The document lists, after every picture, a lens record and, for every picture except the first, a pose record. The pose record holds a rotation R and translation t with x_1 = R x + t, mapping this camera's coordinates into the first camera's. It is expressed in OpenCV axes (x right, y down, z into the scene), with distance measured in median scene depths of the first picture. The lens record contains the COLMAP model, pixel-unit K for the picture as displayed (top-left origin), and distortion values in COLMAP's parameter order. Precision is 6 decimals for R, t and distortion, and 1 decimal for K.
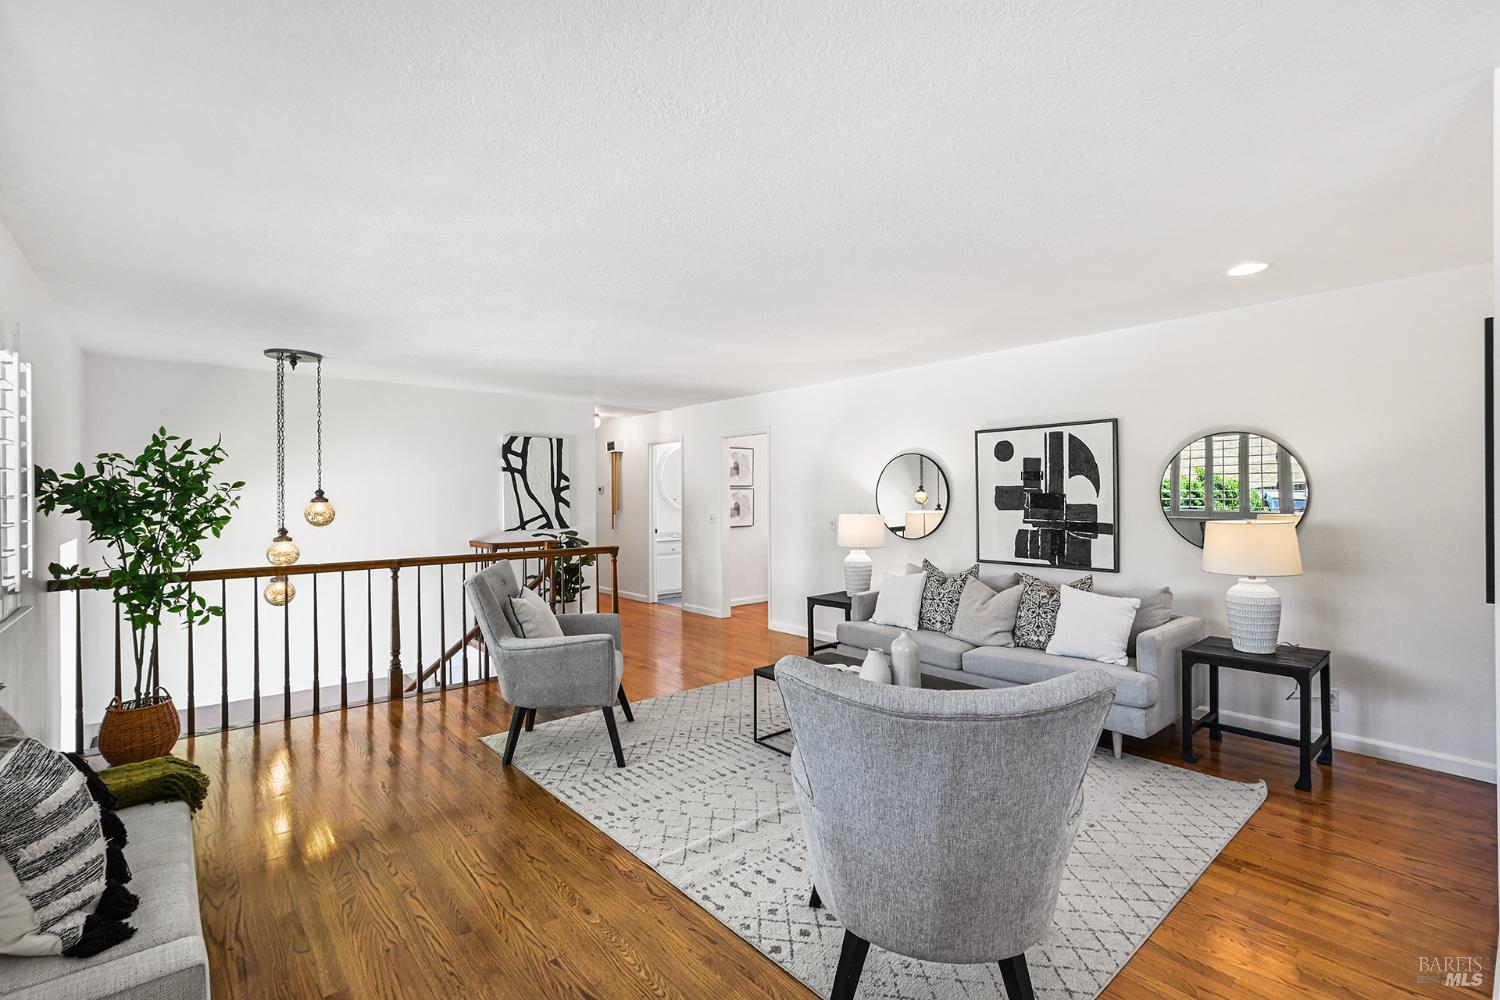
lens RADIAL K [[670.6, 0, 751.9], [0, 670.6, 499.9], [0, 0, 1]] dist [-0.001205, -0.000089]
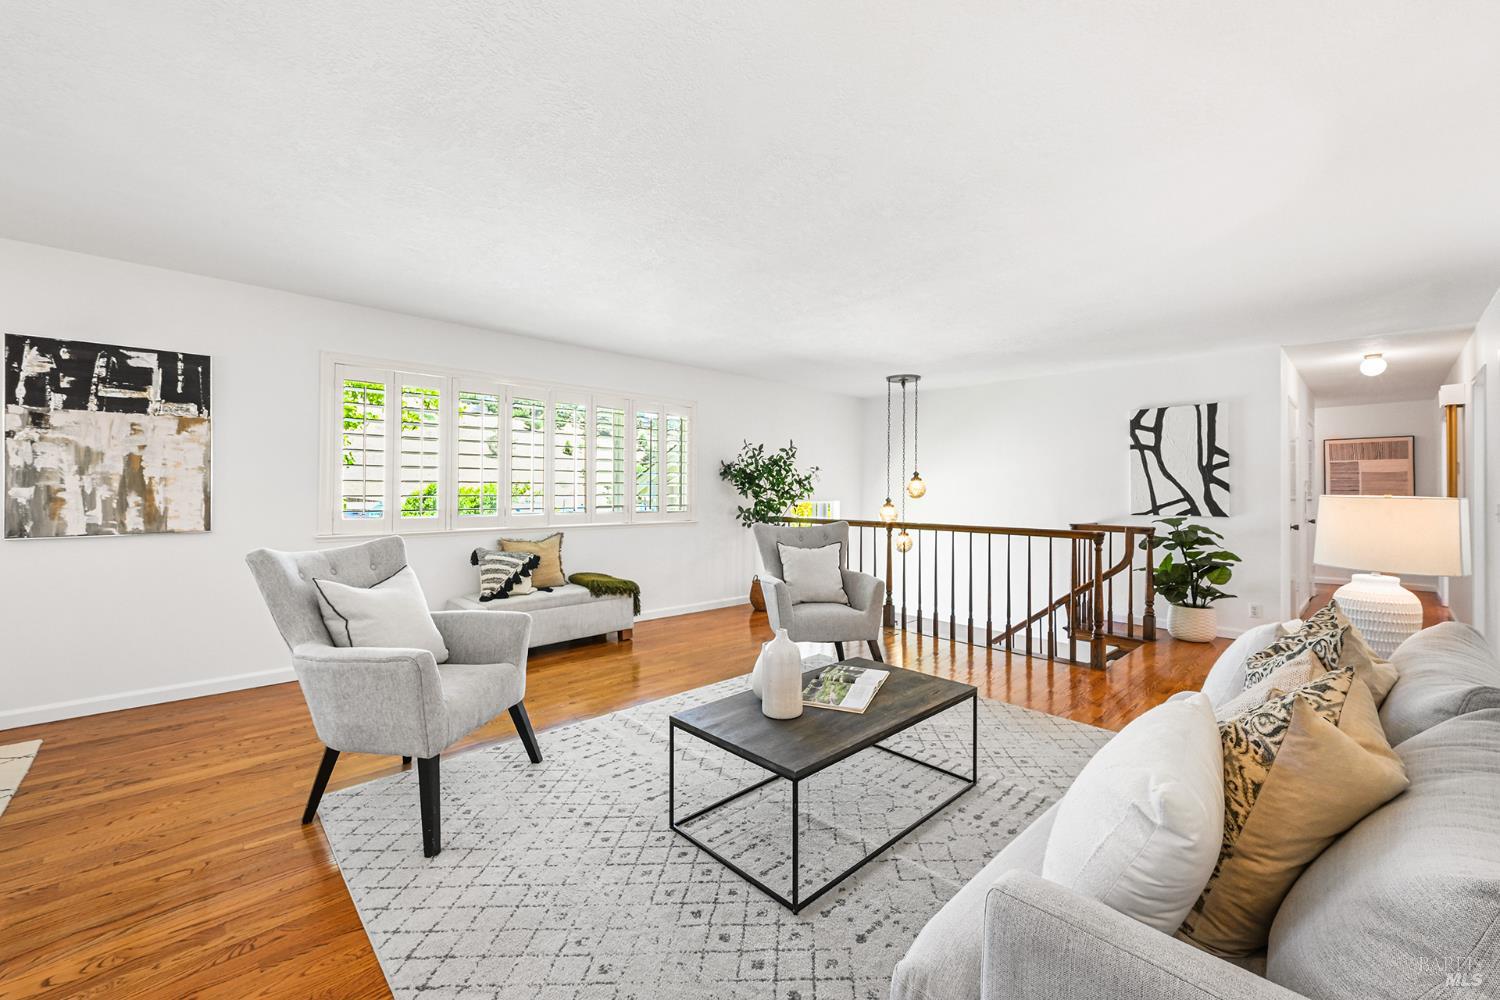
lens RADIAL K [[598.1, 0, 748.2], [0, 598.1, 481.7], [0, 0, 1]] dist [0.001407, 0.000349]
pose [[0.038434, -0.005691, -0.999245, 0.421397], [-0.010480, 0.999926, -0.006098, 0.012067], [0.999206, 0.010707, 0.038372, 0.436550]]
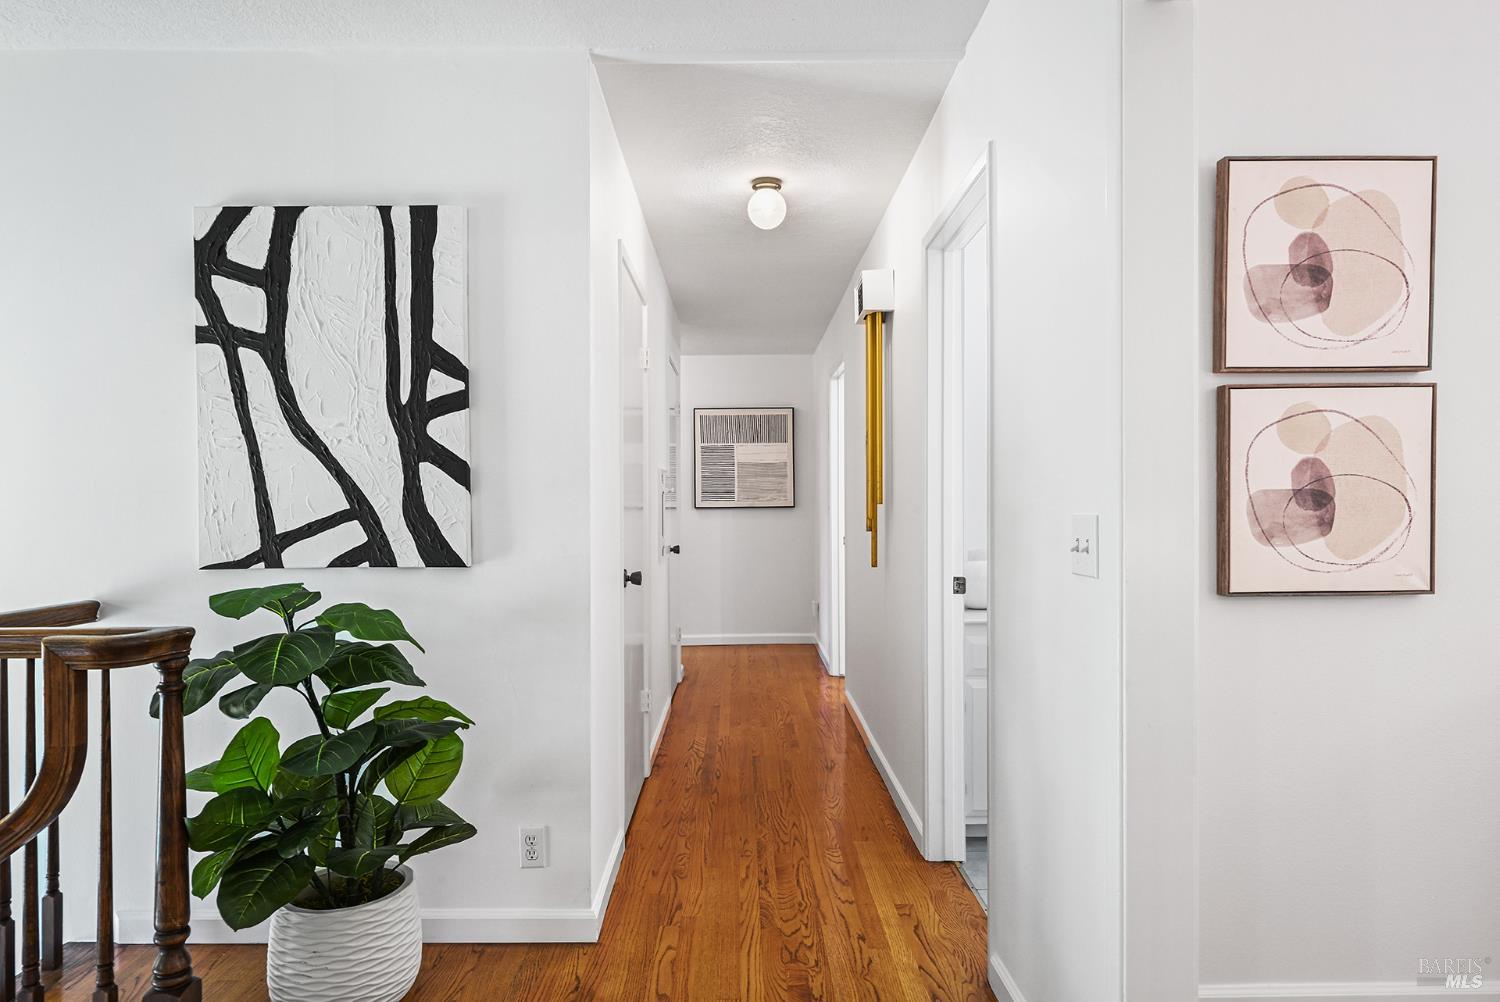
lens RADIAL K [[869.2, 0, 750.9], [0, 869.2, 504.1], [0, 0, 1]] dist [-0.001368, -0.000525]
pose [[0.759611, 0.006197, -0.650348, 0.017868], [-0.003519, 0.999979, 0.005417, 0.017965], [0.650368, -0.001826, 0.759617, 0.865400]]
